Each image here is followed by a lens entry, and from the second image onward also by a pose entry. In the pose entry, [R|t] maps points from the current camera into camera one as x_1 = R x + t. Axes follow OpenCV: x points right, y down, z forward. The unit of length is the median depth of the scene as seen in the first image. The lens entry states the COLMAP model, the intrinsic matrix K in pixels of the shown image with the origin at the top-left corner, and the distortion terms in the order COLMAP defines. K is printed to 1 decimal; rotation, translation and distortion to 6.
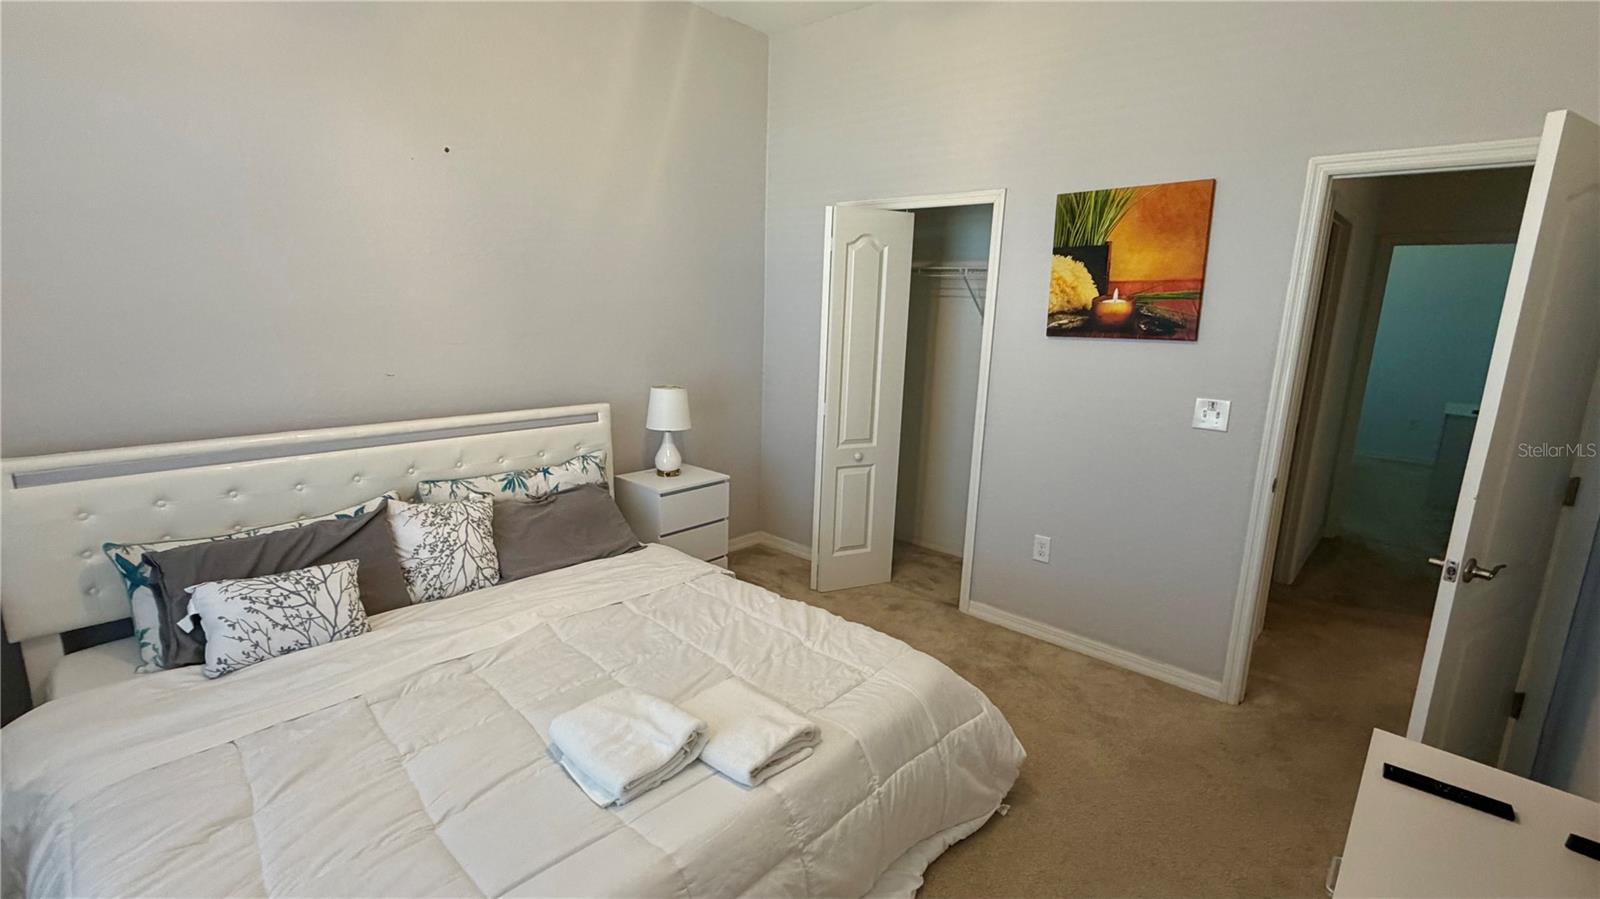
lens RADIAL K [[720.9, 0, 800.0], [0, 720.9, 449.5], [0, 0, 1]] dist [-0.000003, 0.000559]
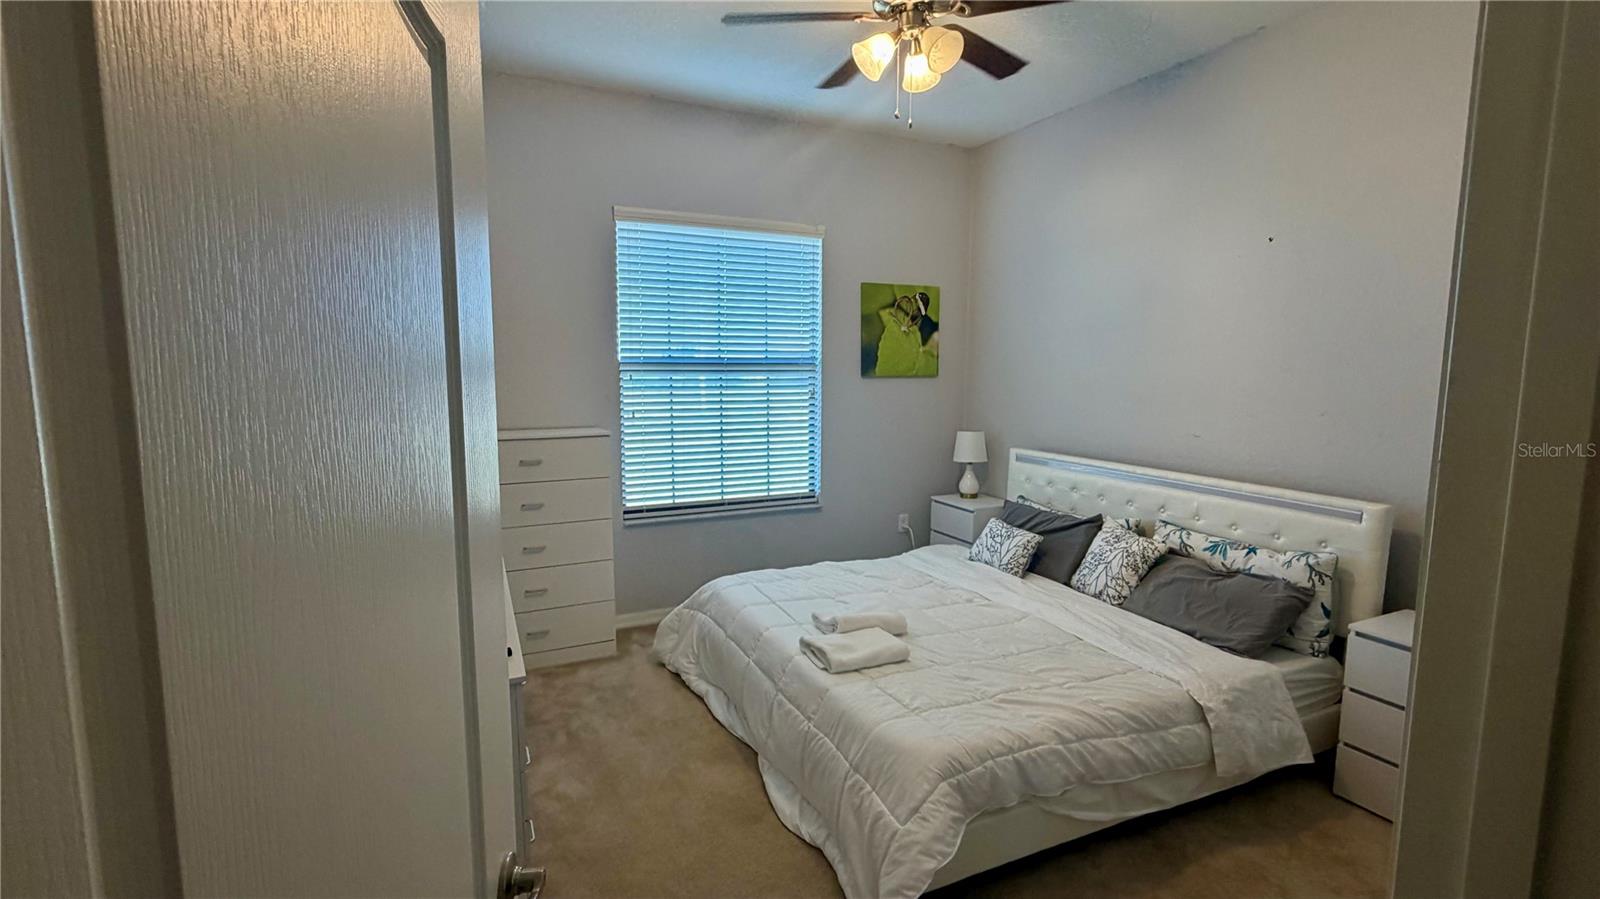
lens RADIAL K [[720.9, 0, 800.0], [0, 720.9, 449.5], [0, 0, 1]] dist [-0.000003, 0.000559]
pose [[-0.376494, 0.077978, -0.923131, 0.891146], [-0.206172, 0.964410, 0.165551, -0.158889], [0.903186, 0.252652, -0.347018, 0.901674]]
